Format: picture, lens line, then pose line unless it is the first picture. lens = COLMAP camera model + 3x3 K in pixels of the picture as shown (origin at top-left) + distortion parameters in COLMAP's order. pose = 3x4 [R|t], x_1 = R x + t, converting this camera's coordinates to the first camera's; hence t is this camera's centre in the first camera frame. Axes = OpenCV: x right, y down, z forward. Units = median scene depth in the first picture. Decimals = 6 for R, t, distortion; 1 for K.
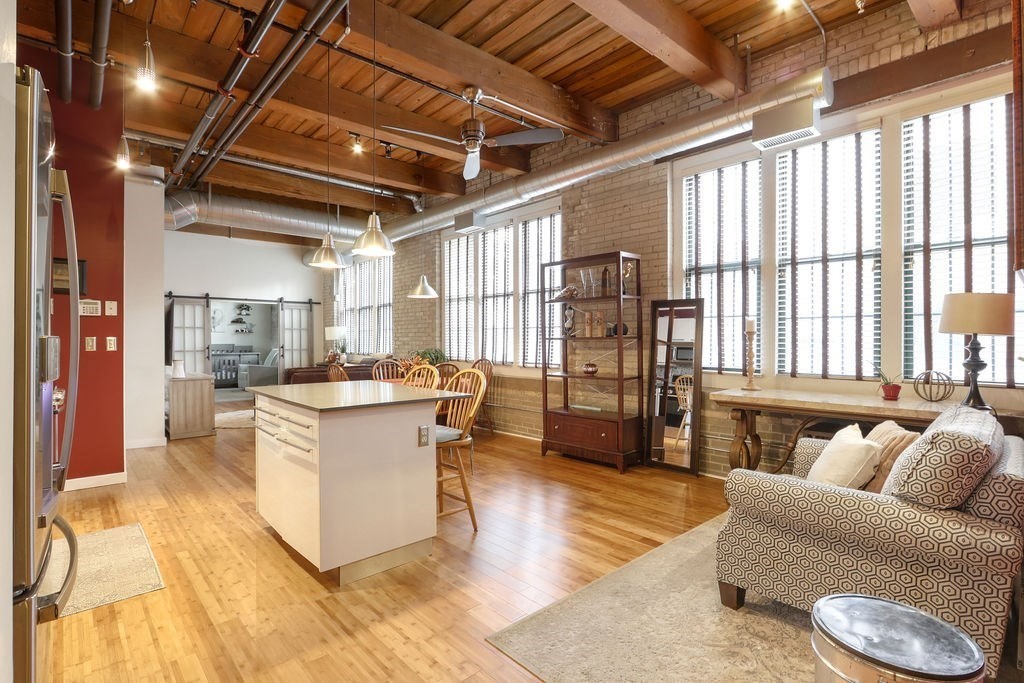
lens RADIAL K [[481.4, 0, 512.2], [0, 481.4, 341.3], [0, 0, 1]] dist [-0.013650, 0.001991]
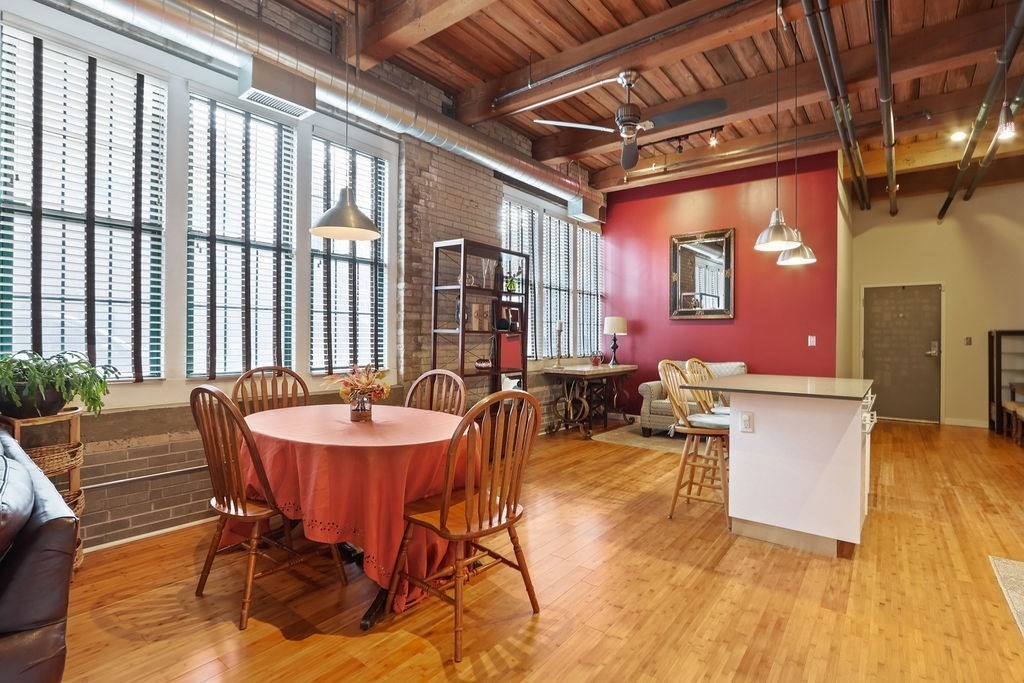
lens RADIAL K [[481.4, 0, 516.6], [0, 481.4, 342.6], [0, 0, 1]] dist [-0.013650, 0.001991]
pose [[-0.160299, -0.009440, 0.987023, -0.424257], [-0.003748, 0.999953, 0.008955, 0.003379], [-0.987061, -0.002264, -0.160327, 0.585042]]
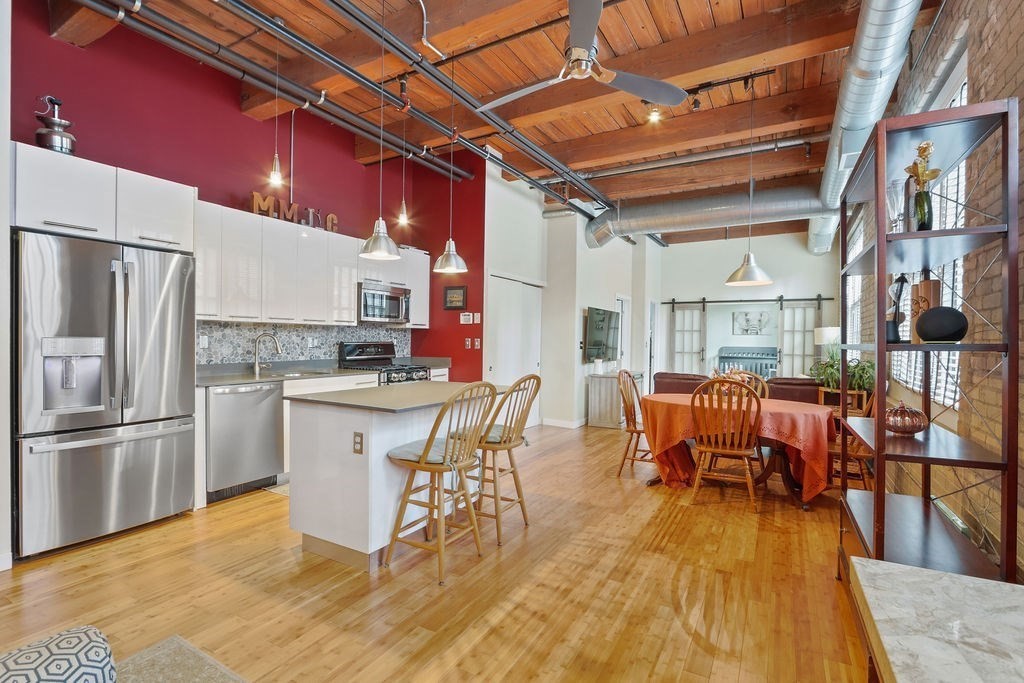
lens RADIAL K [[481.4, 0, 511.4], [0, 481.4, 344.8], [0, 0, 1]] dist [-0.013650, 0.001991]
pose [[0.303340, 0.016610, -0.952738, 0.240671], [-0.015673, 0.999800, 0.012441, -0.004349], [0.952754, 0.011158, 0.303539, 0.295599]]
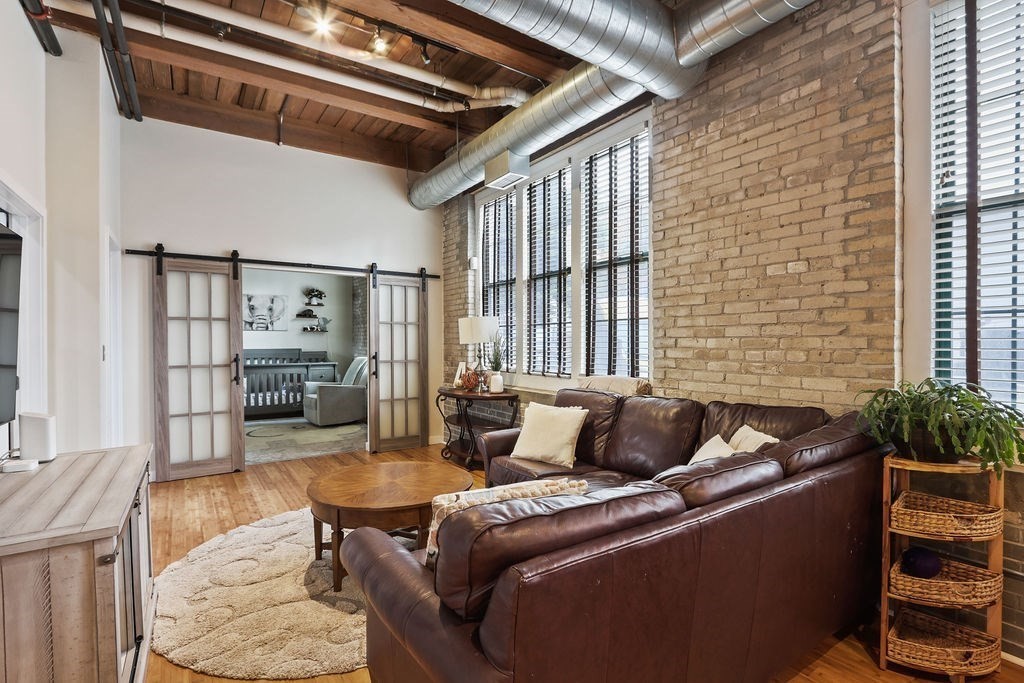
lens RADIAL K [[481.4, 0, 510.7], [0, 481.4, 348.1], [0, 0, 1]] dist [-0.013650, 0.001991]
pose [[0.989541, 0.004188, -0.144190, -0.288176], [-0.002618, 0.999935, 0.011073, -0.004695], [0.144227, -0.010580, 0.989488, 0.562691]]
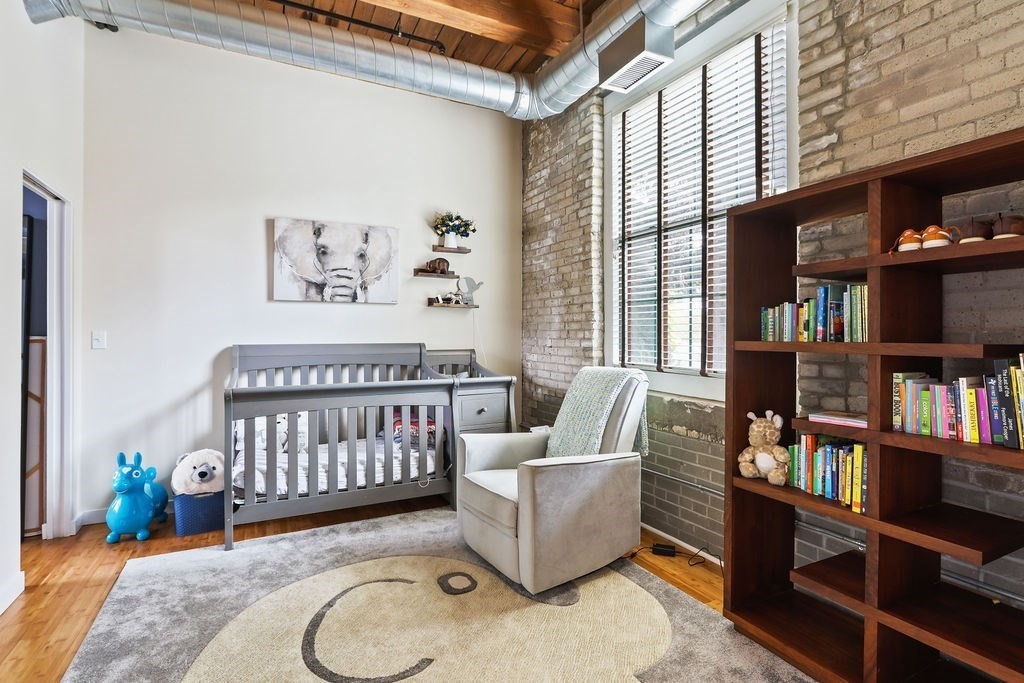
lens RADIAL K [[481.4, 0, 524.2], [0, 481.4, 333.3], [0, 0, 1]] dist [-0.013650, 0.001991]
pose [[0.972797, 0.005384, -0.231598, -0.649901], [-0.005158, 0.999985, 0.001581, -0.002246], [0.231603, -0.000343, 0.972810, 1.043578]]
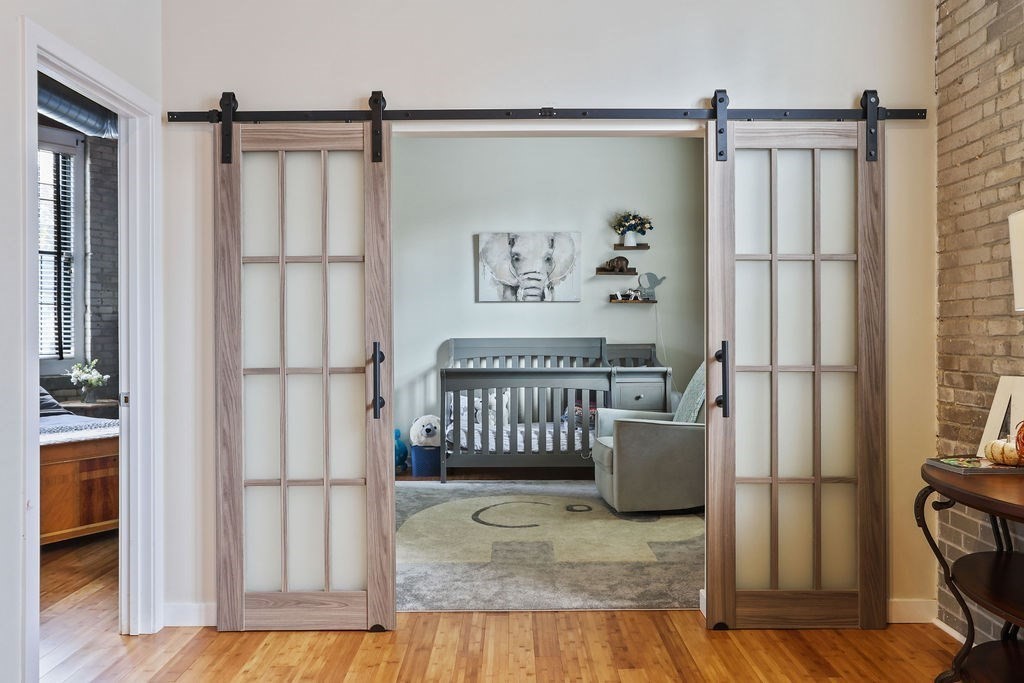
lens RADIAL K [[814.6, 0, 508.9], [0, 814.6, 334.9], [0, 0, 1]] dist [0.001436, 0.010196]
pose [[0.730308, 0.001472, -0.683116, -0.366372], [-0.000650, 0.999999, 0.001459, 0.004139], [0.683118, -0.000622, 0.730308, 0.808094]]
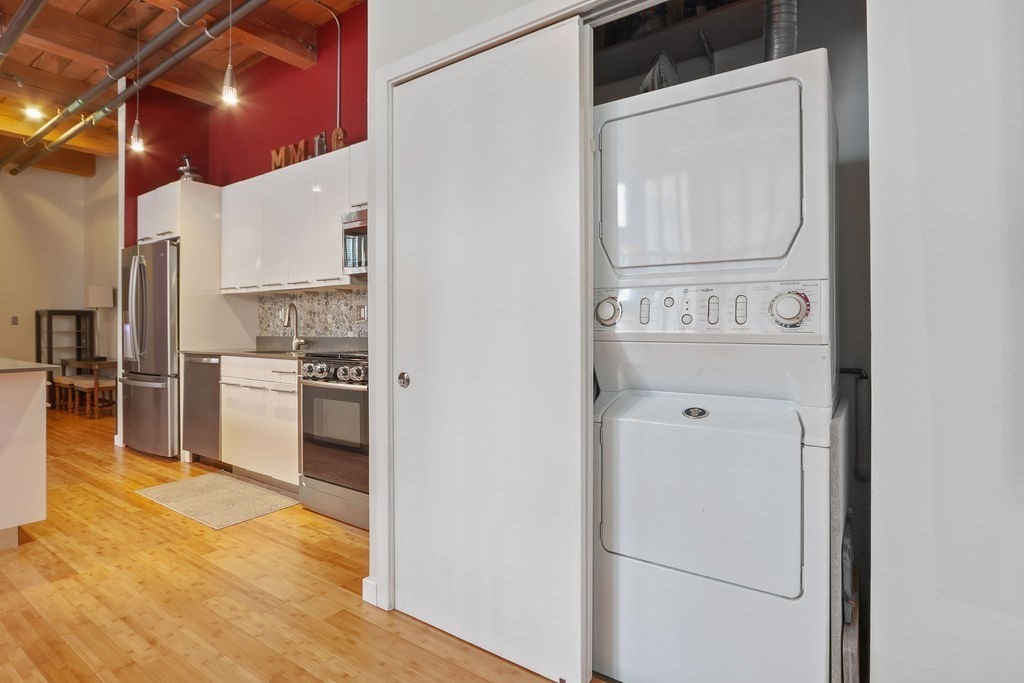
lens RADIAL K [[511.4, 0, 529.6], [0, 511.4, 321.2], [0, 0, 1]] dist [-0.019551, 0.001183]
pose [[-0.972714, 0.002330, -0.231994, -0.383523], [0.003811, 0.999975, -0.005937, 0.013067], [0.231975, -0.006660, -0.972699, 0.682995]]
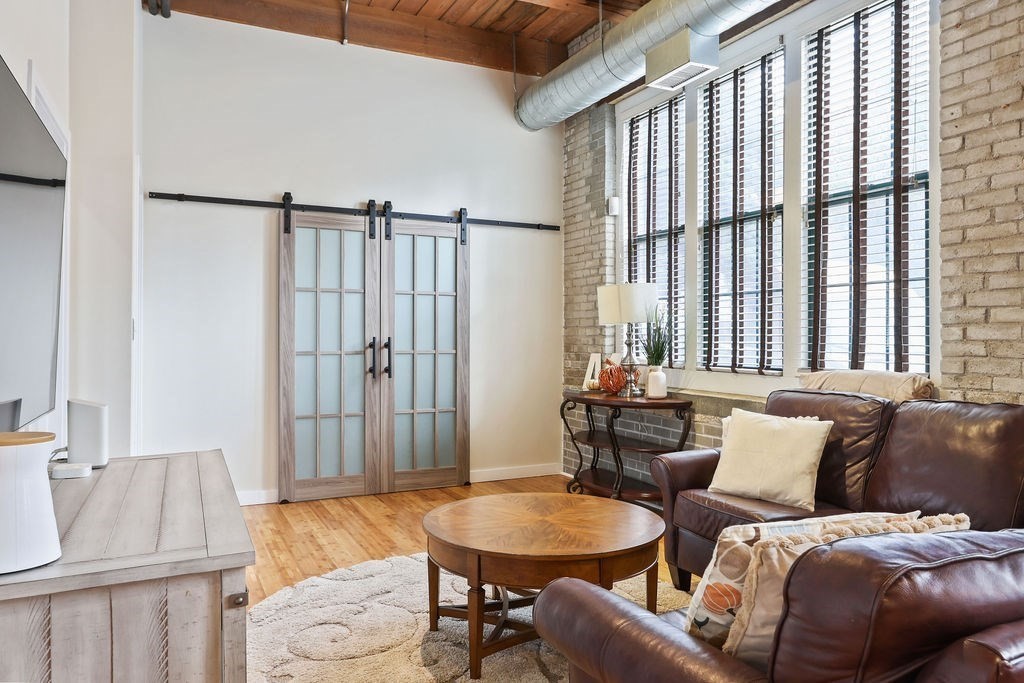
lens RADIAL K [[702.8, 0, 514.9], [0, 702.8, 335.1], [0, 0, 1]] dist [-0.002174, 0.008202]
pose [[0.958576, 0.006634, -0.284760, -0.332541], [-0.007369, 0.999972, -0.001508, 0.005894], [0.284741, 0.003544, 0.958598, 0.563409]]
